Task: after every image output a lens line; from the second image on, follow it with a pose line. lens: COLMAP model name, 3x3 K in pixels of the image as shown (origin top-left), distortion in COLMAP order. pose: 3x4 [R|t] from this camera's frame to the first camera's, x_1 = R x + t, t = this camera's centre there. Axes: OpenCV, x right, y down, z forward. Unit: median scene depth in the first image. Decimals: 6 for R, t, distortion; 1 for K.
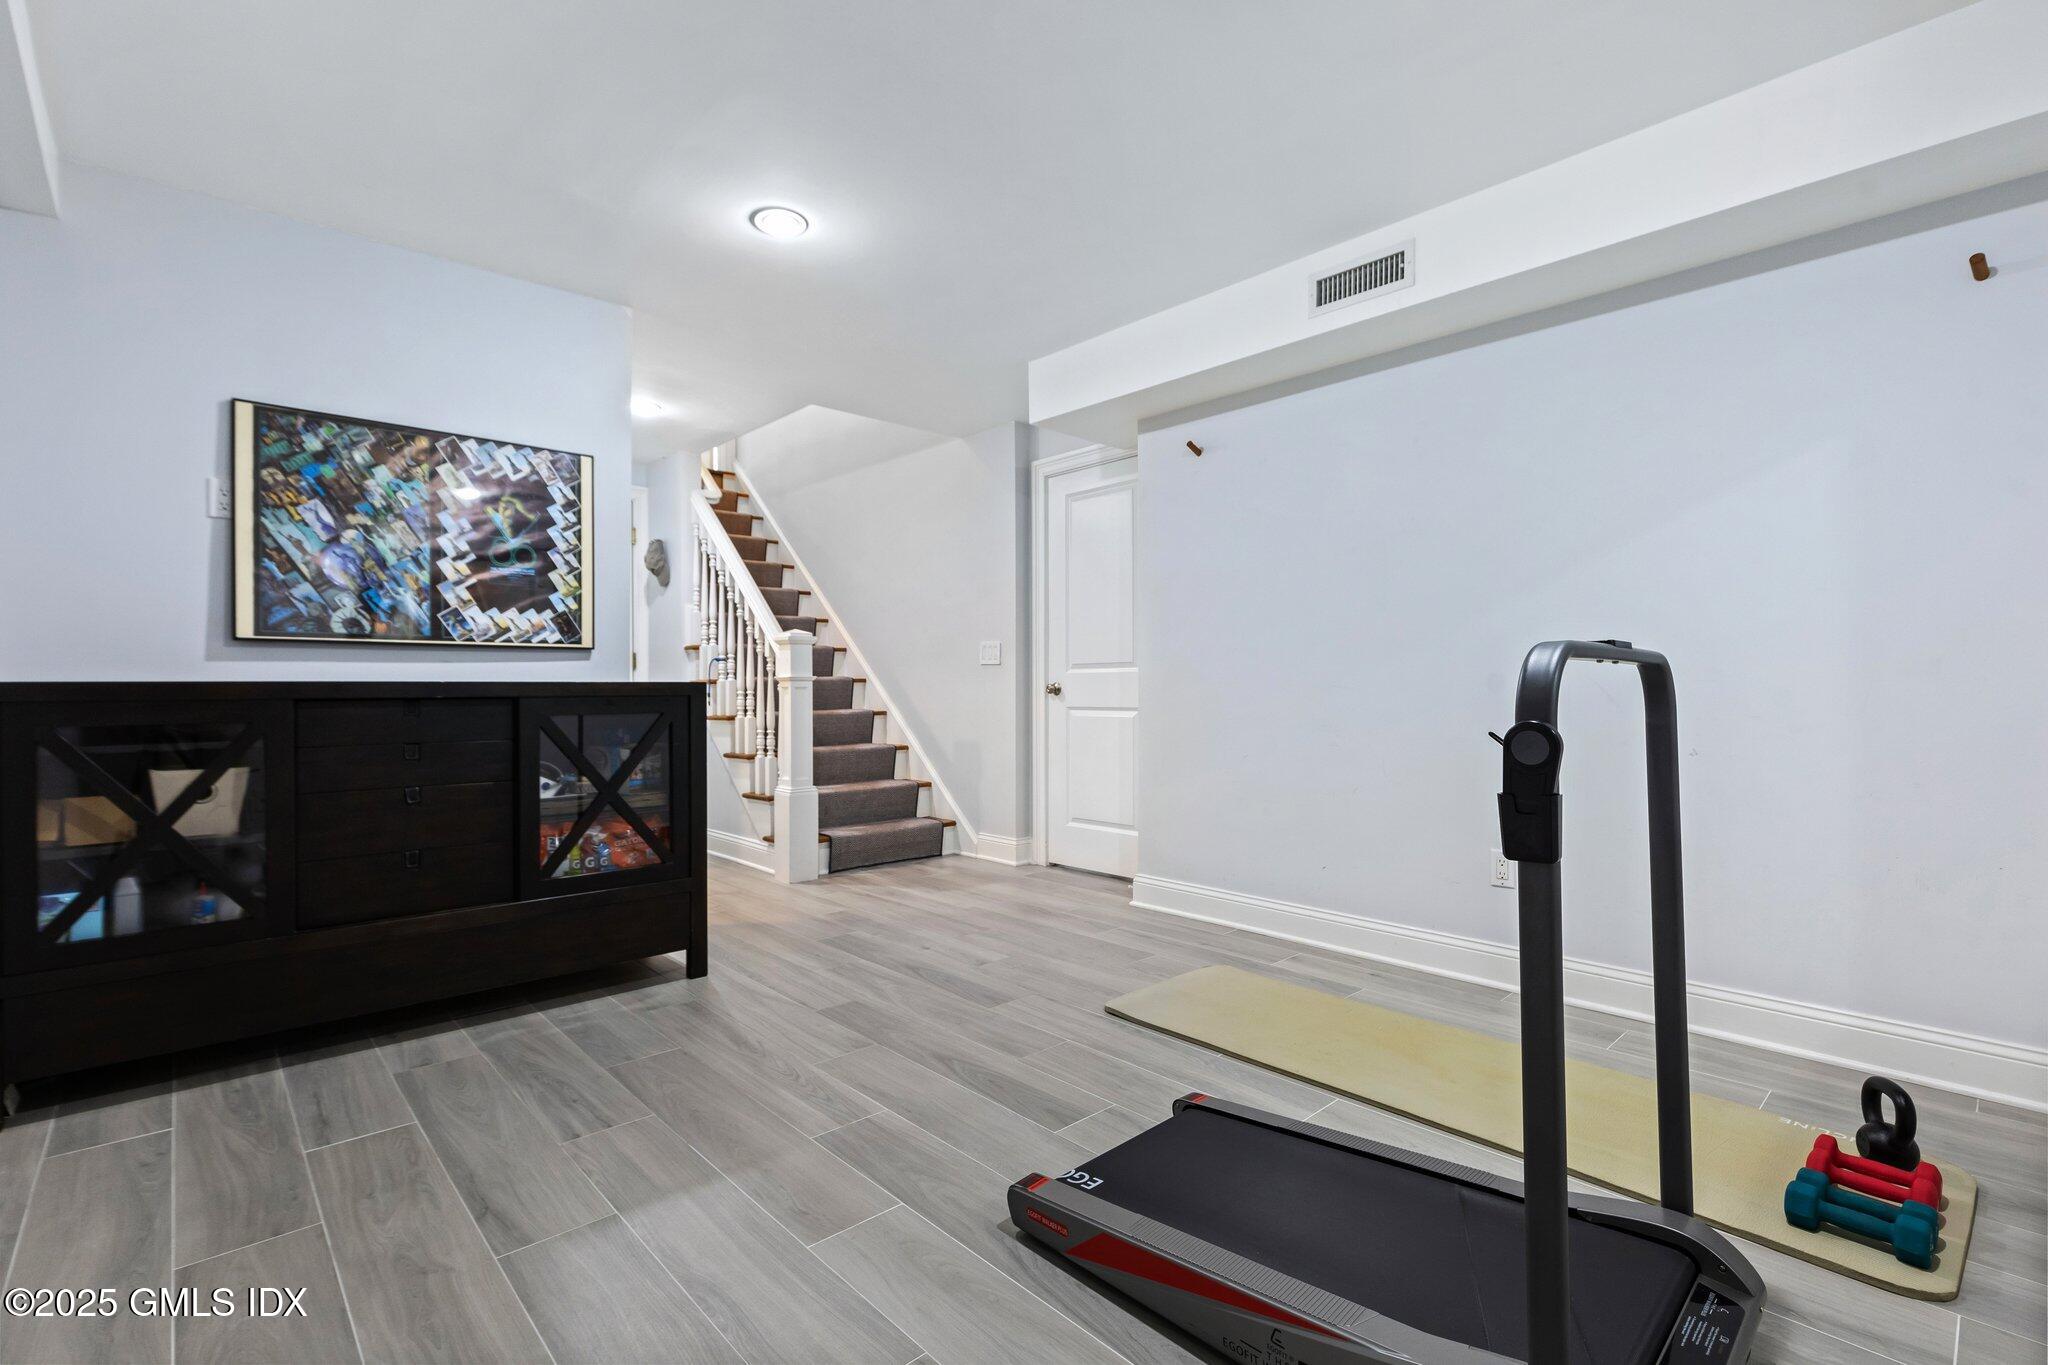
lens RADIAL K [[920.3, 0, 1025.1], [0, 920.3, 683.0], [0, 0, 1]] dist [0.002488, 0.001462]
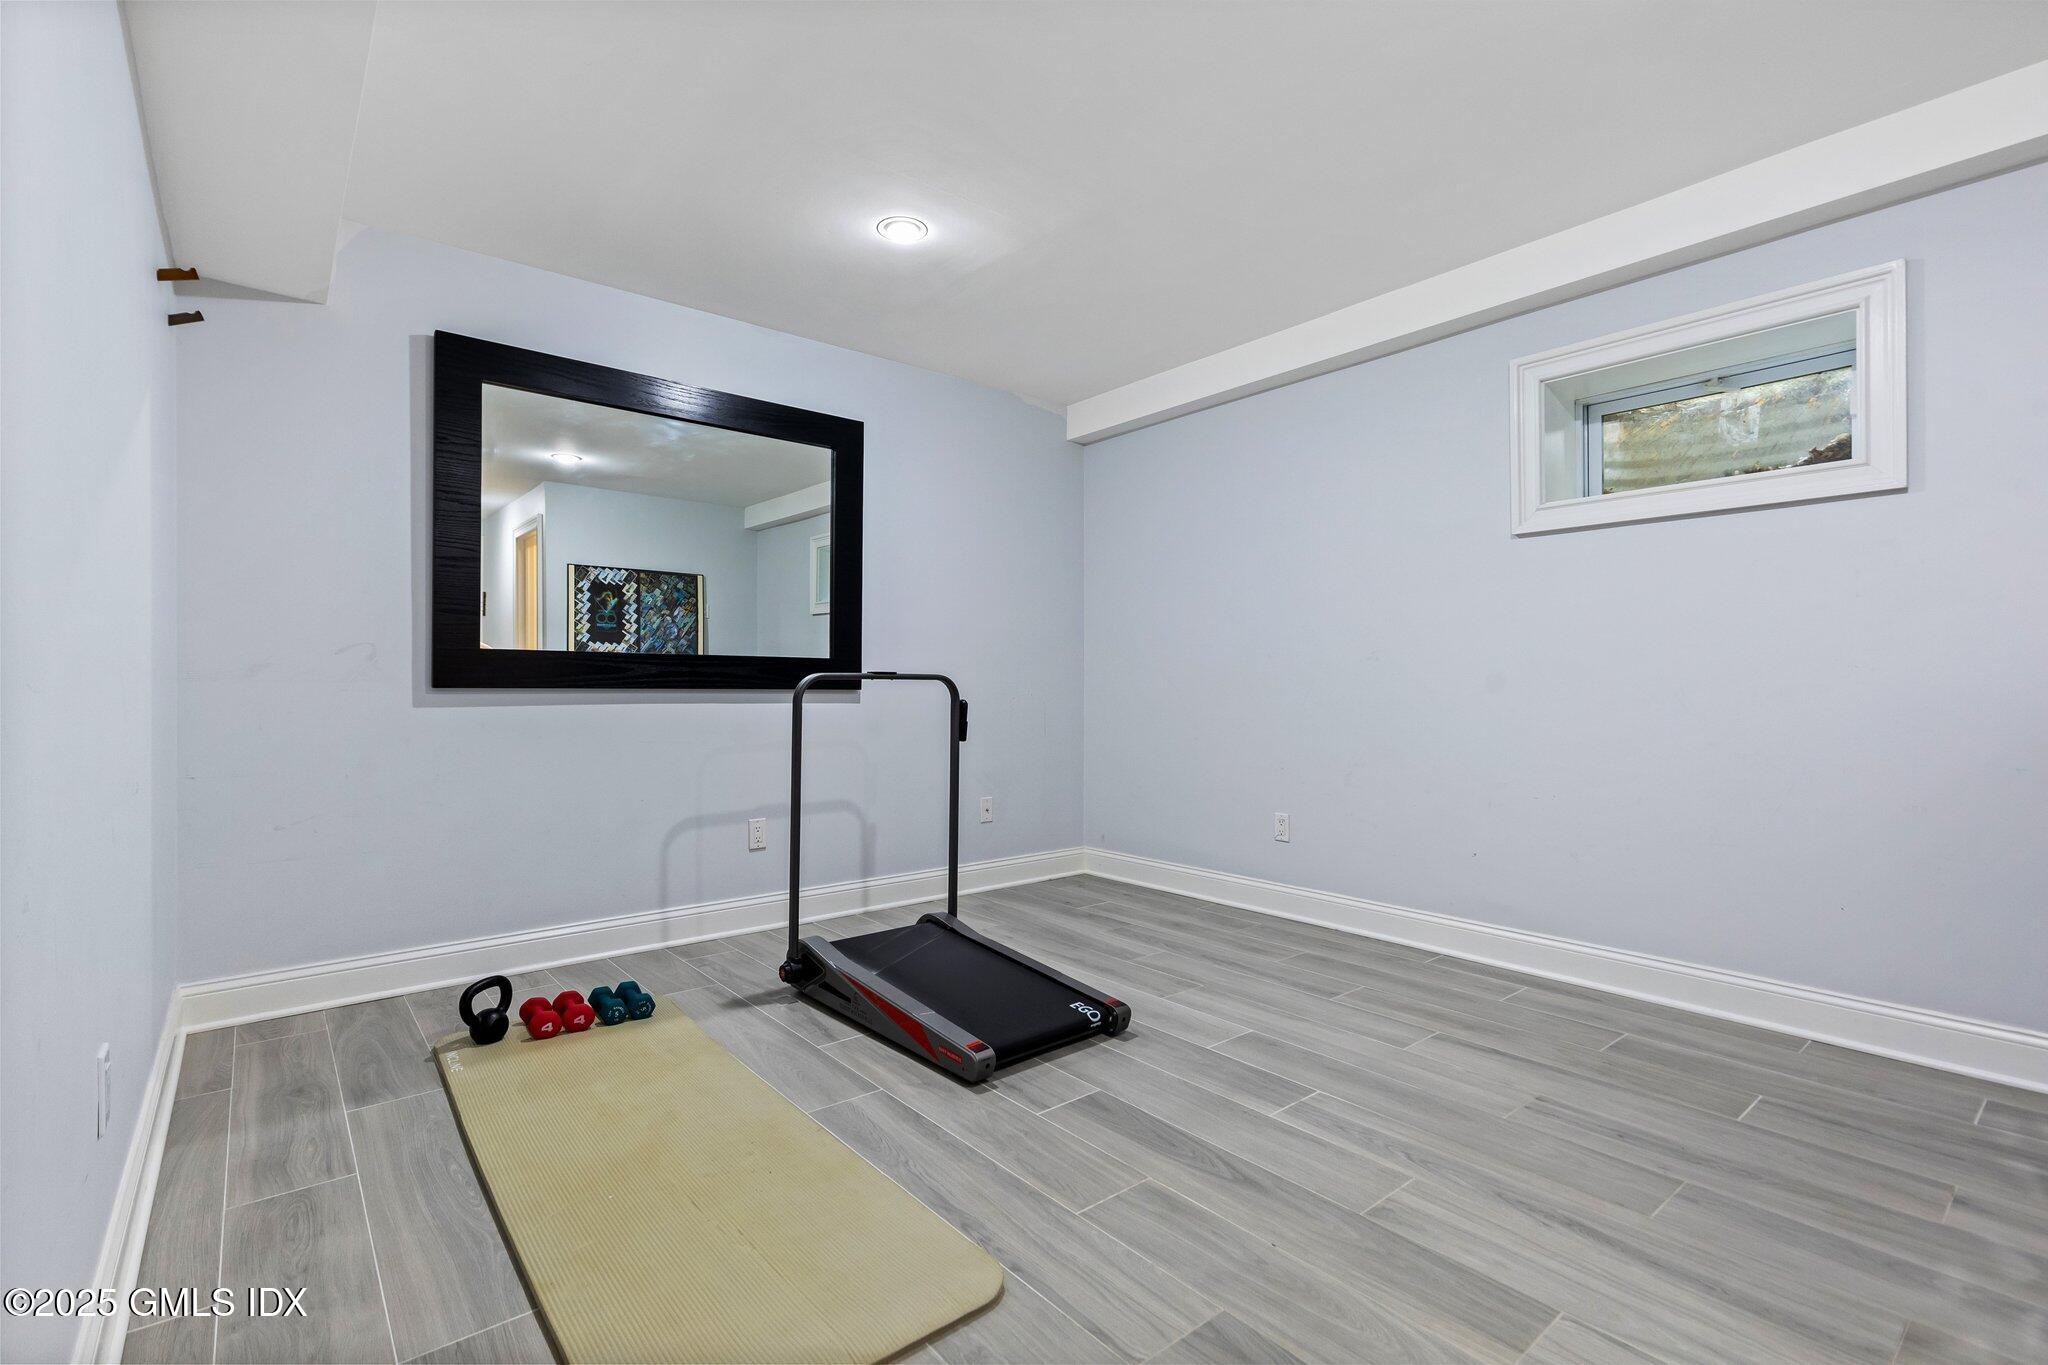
lens RADIAL K [[920.3, 0, 1023.6], [0, 920.3, 684.0], [0, 0, 1]] dist [0.002488, 0.001462]
pose [[-0.998253, 0.000936, 0.059072, 0.051841], [0.000296, 0.999941, -0.010847, 0.010504], [-0.059079, -0.010810, -0.998195, 1.892120]]
